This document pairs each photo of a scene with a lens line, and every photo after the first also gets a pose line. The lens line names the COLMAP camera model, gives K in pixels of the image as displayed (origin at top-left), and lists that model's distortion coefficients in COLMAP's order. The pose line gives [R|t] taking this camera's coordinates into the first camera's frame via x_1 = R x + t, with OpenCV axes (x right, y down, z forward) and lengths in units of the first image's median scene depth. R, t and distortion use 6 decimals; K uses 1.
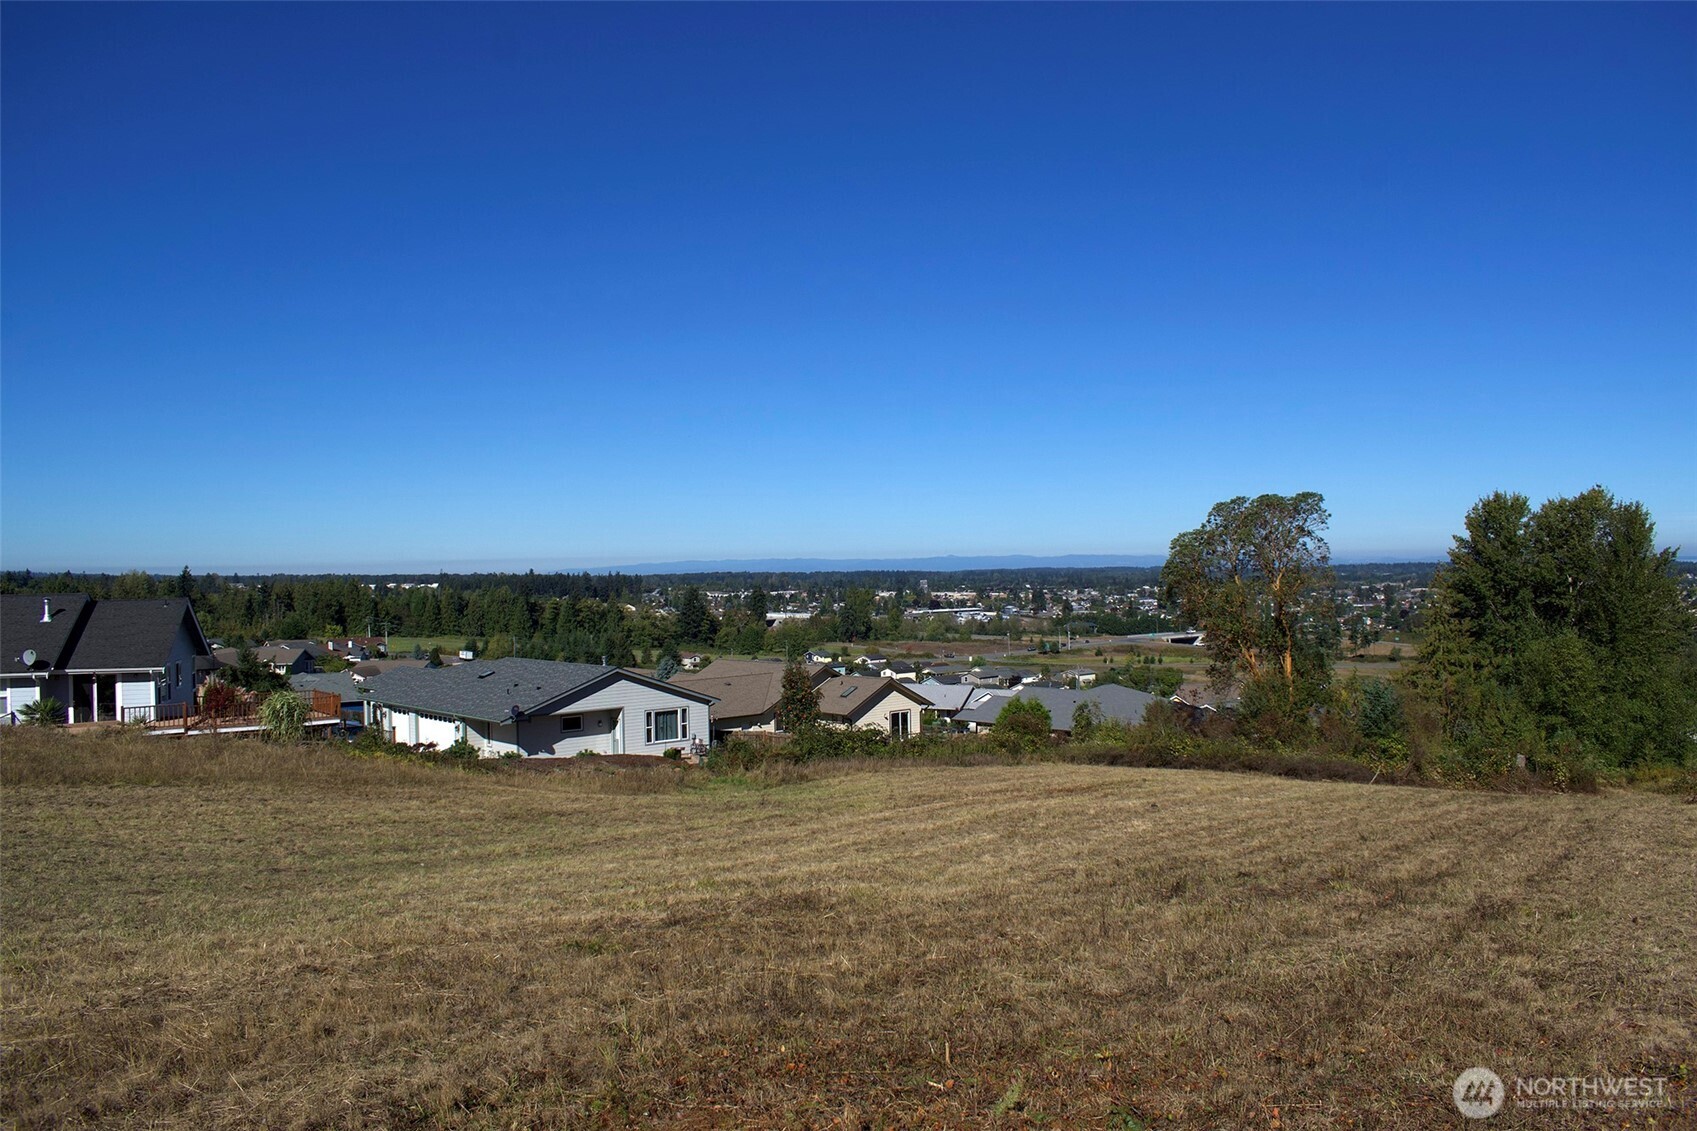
lens RADIAL K [[1361.9, 0, 849.7], [0, 1361.9, 561.0], [0, 0, 1]] dist [-0.070697, -0.000961]
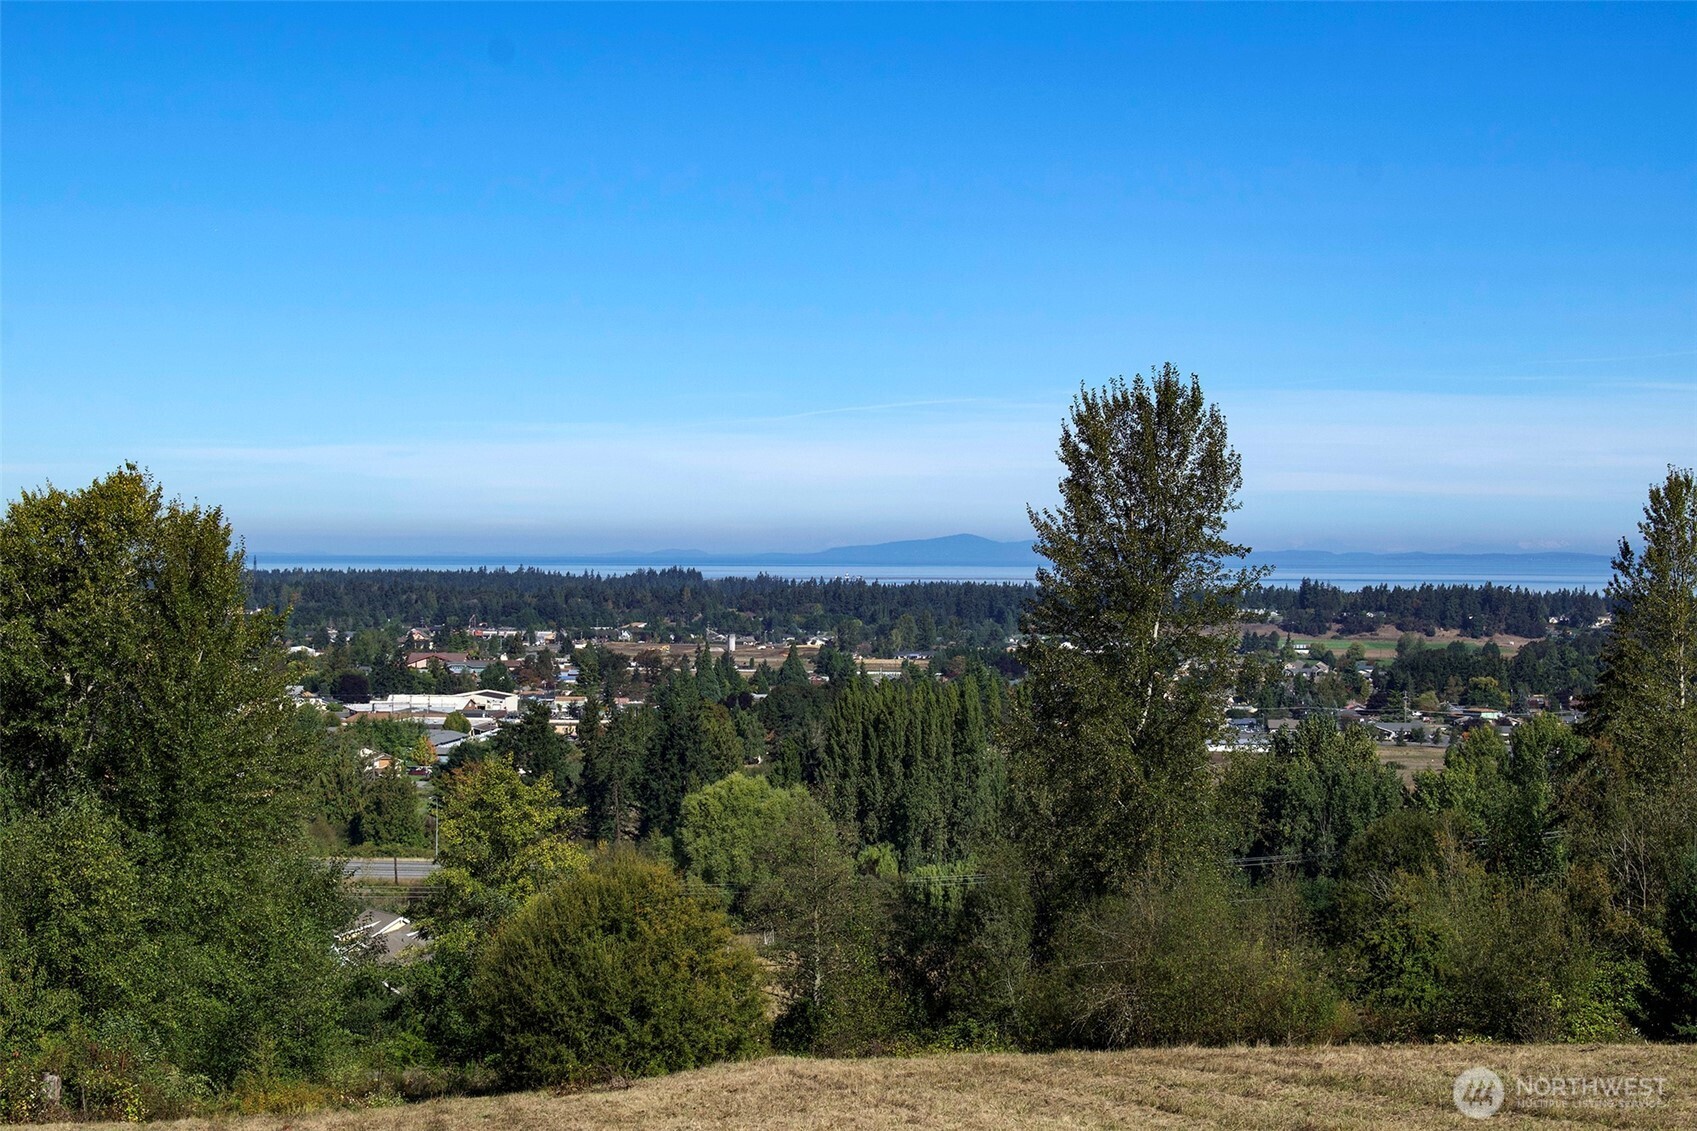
lens RADIAL K [[3985.8, 0, 858.8], [0, 3985.8, 555.2], [0, 0, 1]] dist [0.125007, 0.000000]
pose [[0.745213, 0.018867, 0.666560, -0.149760], [-0.018206, 0.999803, -0.007945, -0.021191], [-0.666578, -0.006214, 0.745409, -0.160882]]
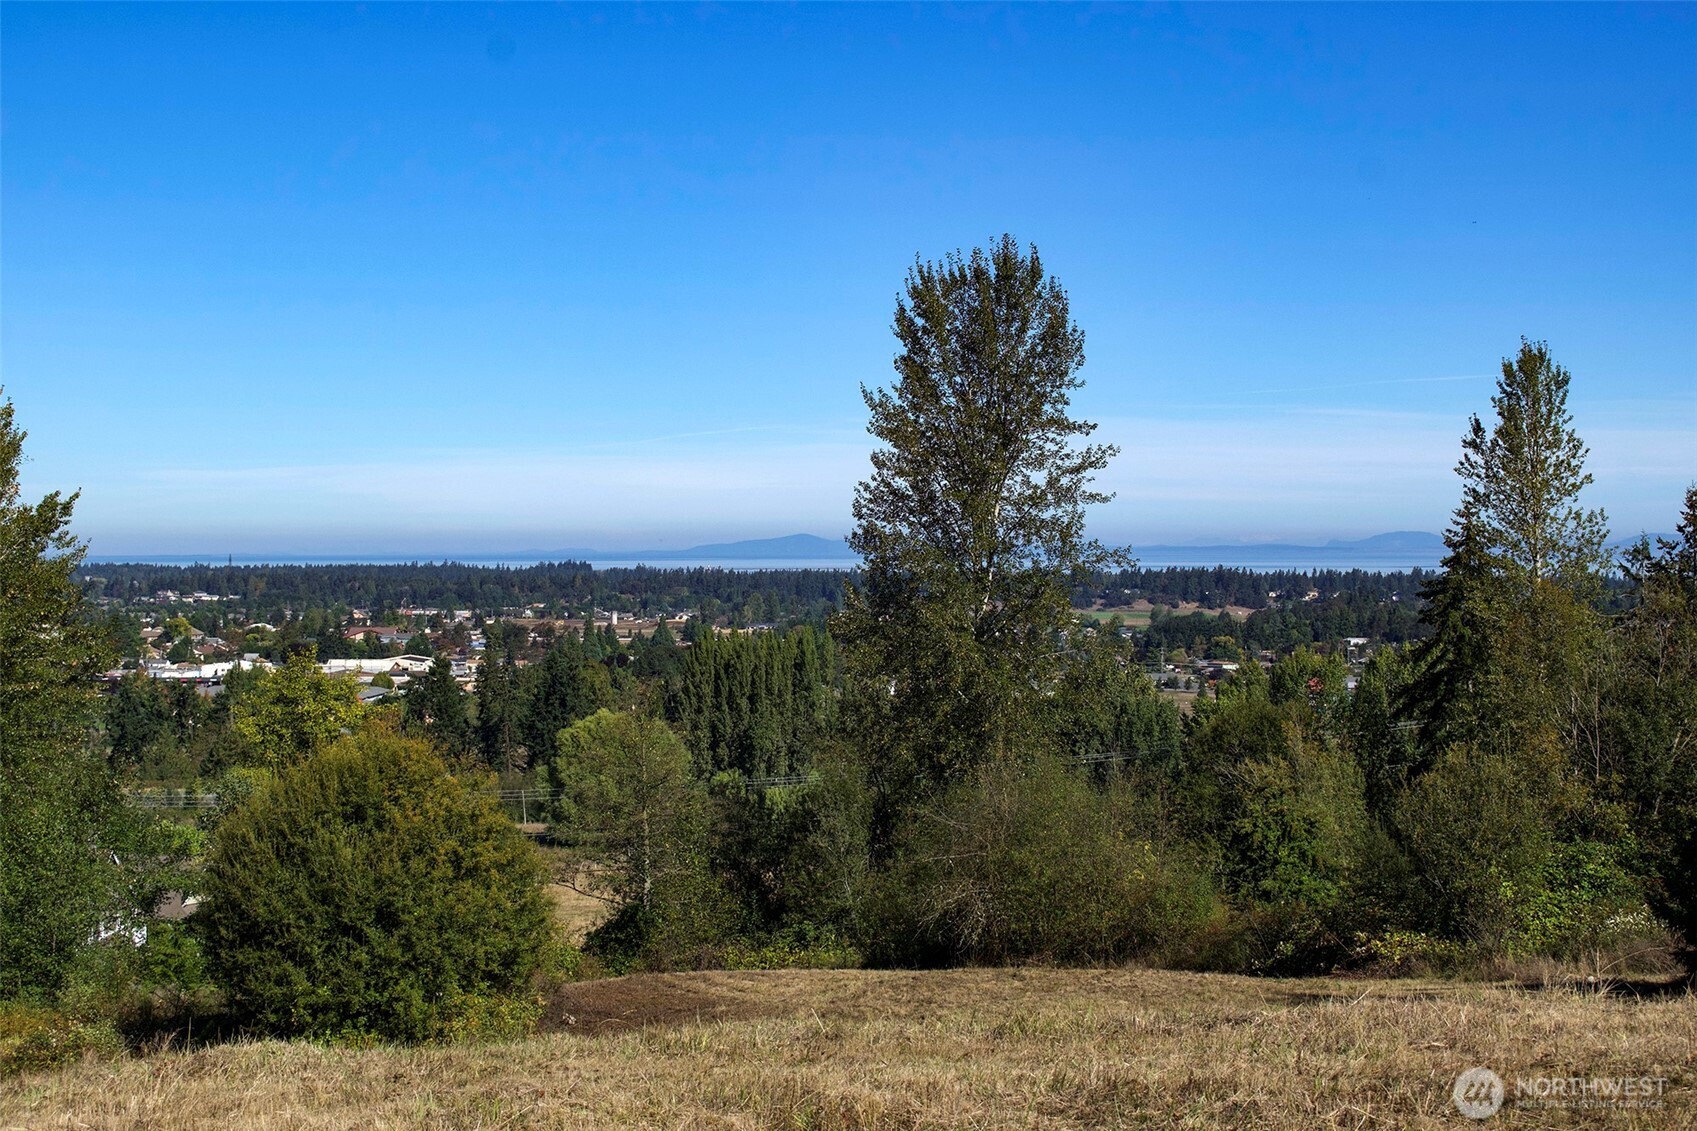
lens RADIAL K [[3160.5, 0, 852.3], [0, 3160.5, 567.0], [0, 0, 1]] dist [0.047662, 0.000000]
pose [[0.716573, 0.009069, 0.697453, 0.087617], [-0.008733, 0.999954, -0.004030, 0.015183], [-0.697458, -0.003203, 0.716619, 0.086944]]
